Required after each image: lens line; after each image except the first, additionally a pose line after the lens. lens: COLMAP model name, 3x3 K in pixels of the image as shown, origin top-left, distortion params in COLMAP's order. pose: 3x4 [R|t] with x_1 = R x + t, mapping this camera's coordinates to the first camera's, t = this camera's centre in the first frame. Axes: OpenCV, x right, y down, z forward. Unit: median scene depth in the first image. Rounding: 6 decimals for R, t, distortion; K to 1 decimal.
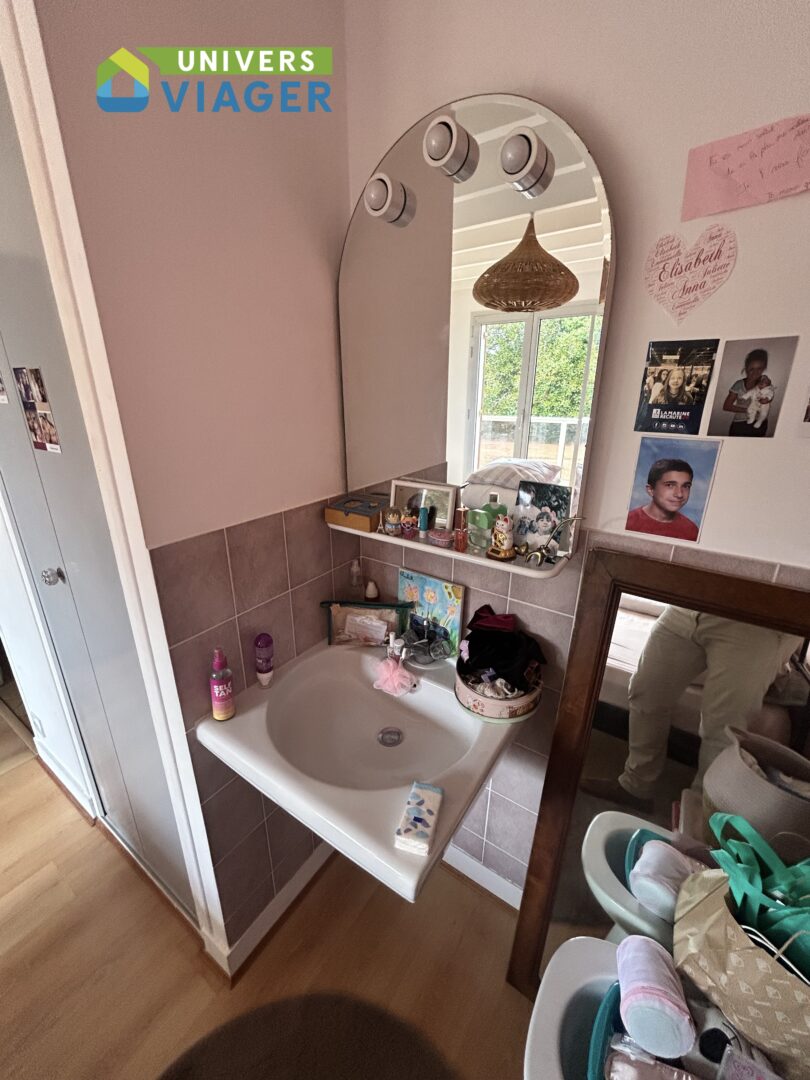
lens RADIAL K [[438.7, 0, 403.4], [0, 438.7, 541.2], [0, 0, 1]] dist [-0.002298, -0.000144]
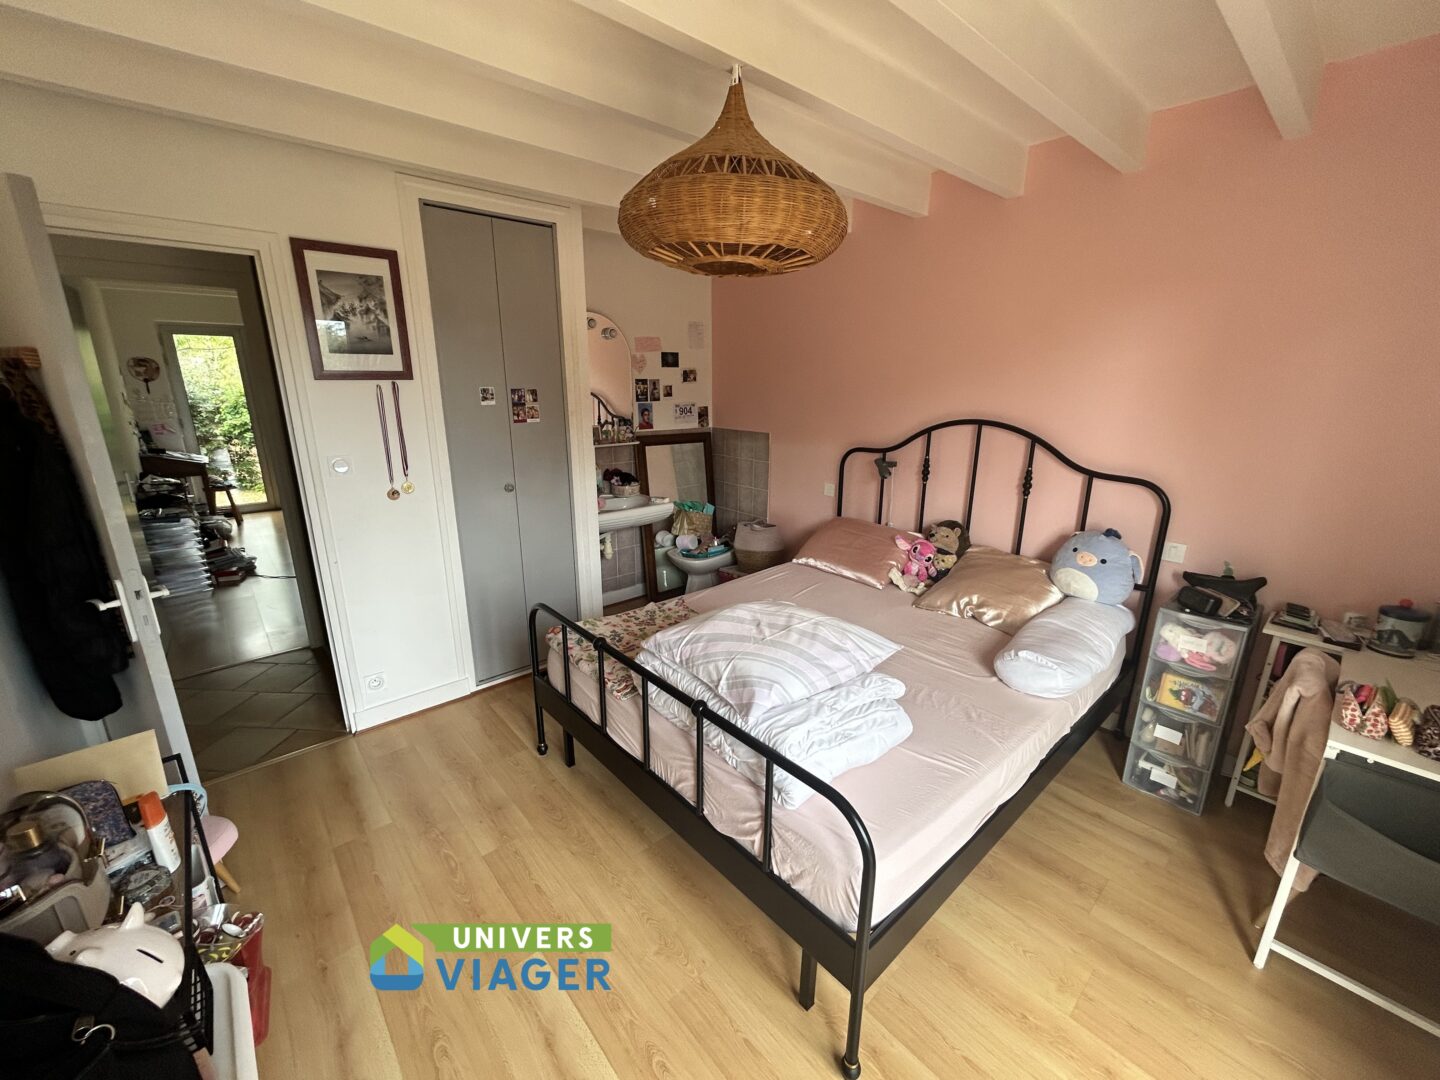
lens RADIAL K [[584.9, 0, 719.5], [0, 584.9, 544.0], [0, 0, 1]] dist [-0.002298, -0.000144]
pose [[0.256060, -0.271113, 0.927864, -4.537815], [0.323057, 0.928676, 0.182198, 0.209736], [-0.911081, 0.253099, 0.325381, -1.025686]]
